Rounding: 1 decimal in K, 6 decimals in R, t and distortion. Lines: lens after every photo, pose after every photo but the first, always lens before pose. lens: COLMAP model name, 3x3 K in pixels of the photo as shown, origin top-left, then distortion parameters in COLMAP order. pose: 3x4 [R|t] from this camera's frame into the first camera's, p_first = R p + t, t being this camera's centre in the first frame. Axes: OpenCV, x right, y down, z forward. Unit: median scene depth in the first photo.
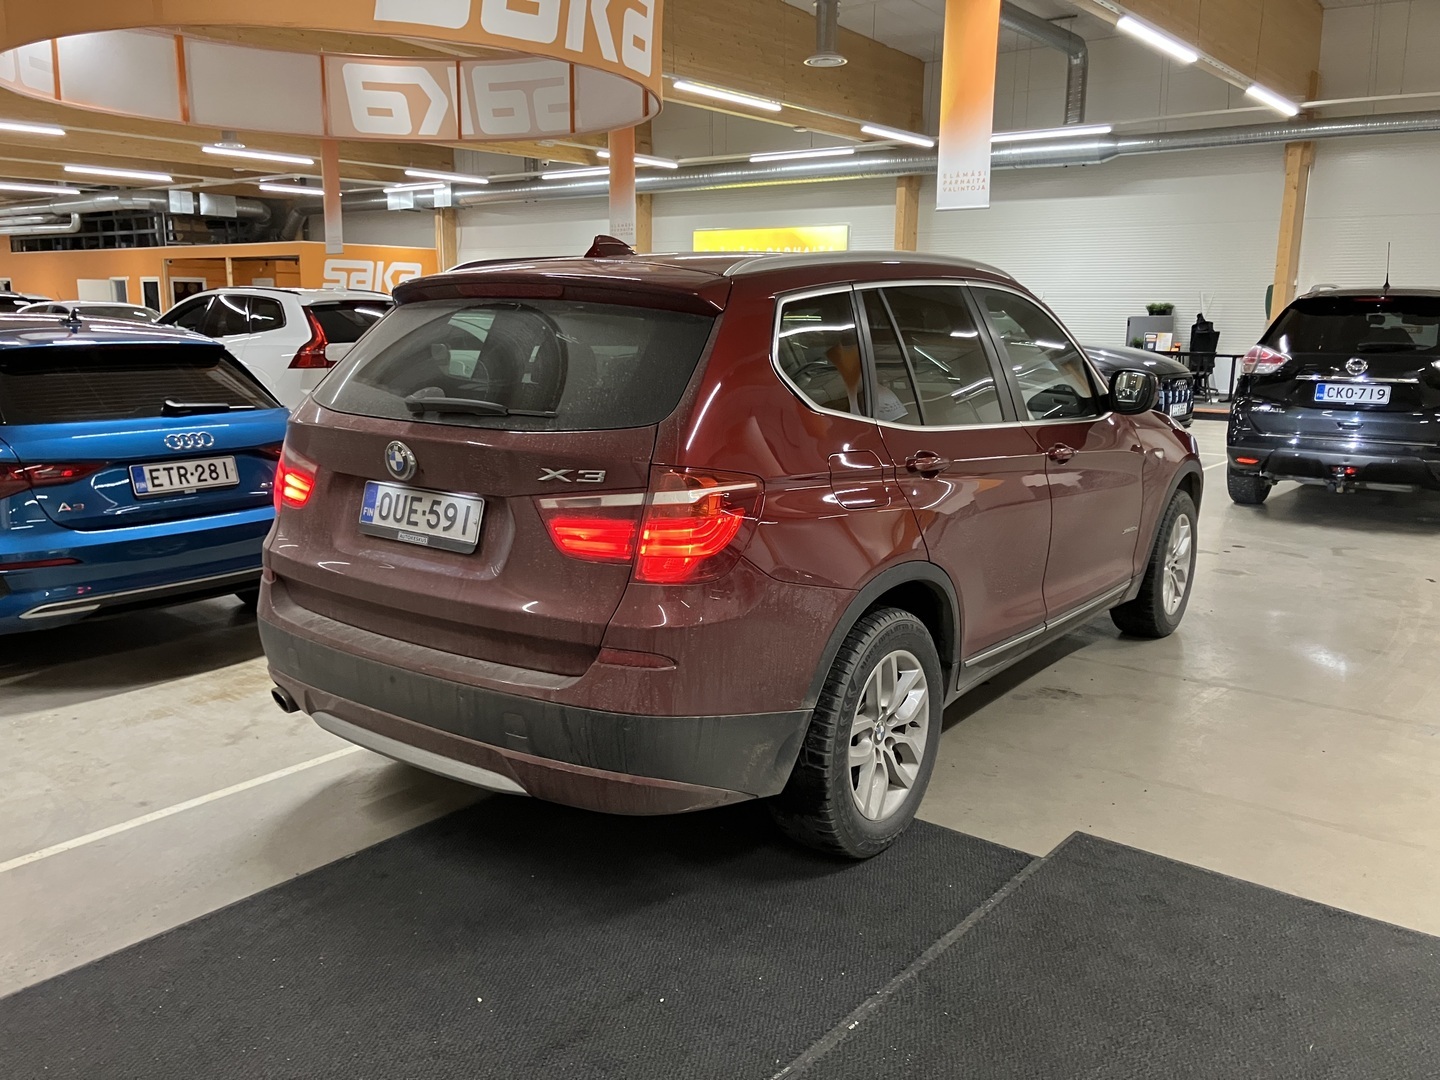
lens RADIAL K [[1190.8, 0, 713.4], [0, 1190.8, 536.1], [0, 0, 1]] dist [0.010290, -0.005897]
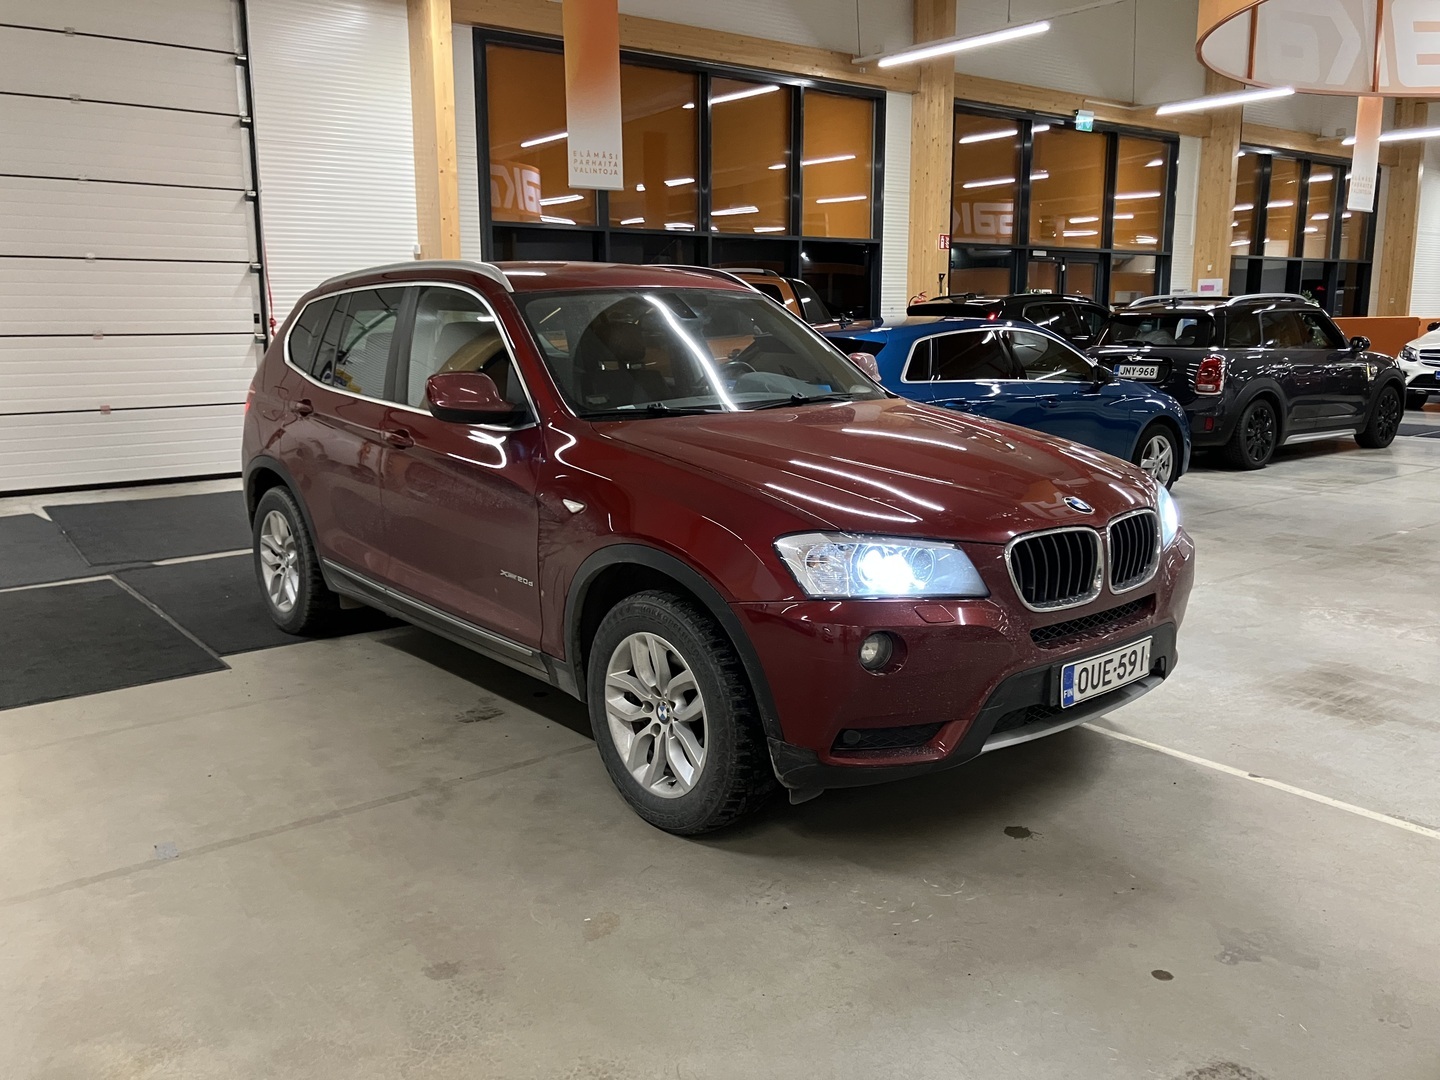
lens RADIAL K [[1190.8, 0, 714.2], [0, 1190.8, 542.1], [0, 0, 1]] dist [0.010290, -0.005897]
pose [[-0.231747, 0.186324, -0.954765, 1.148269], [-0.178824, 0.956599, 0.230087, -0.255364], [0.956198, 0.224057, -0.188370, 1.354960]]
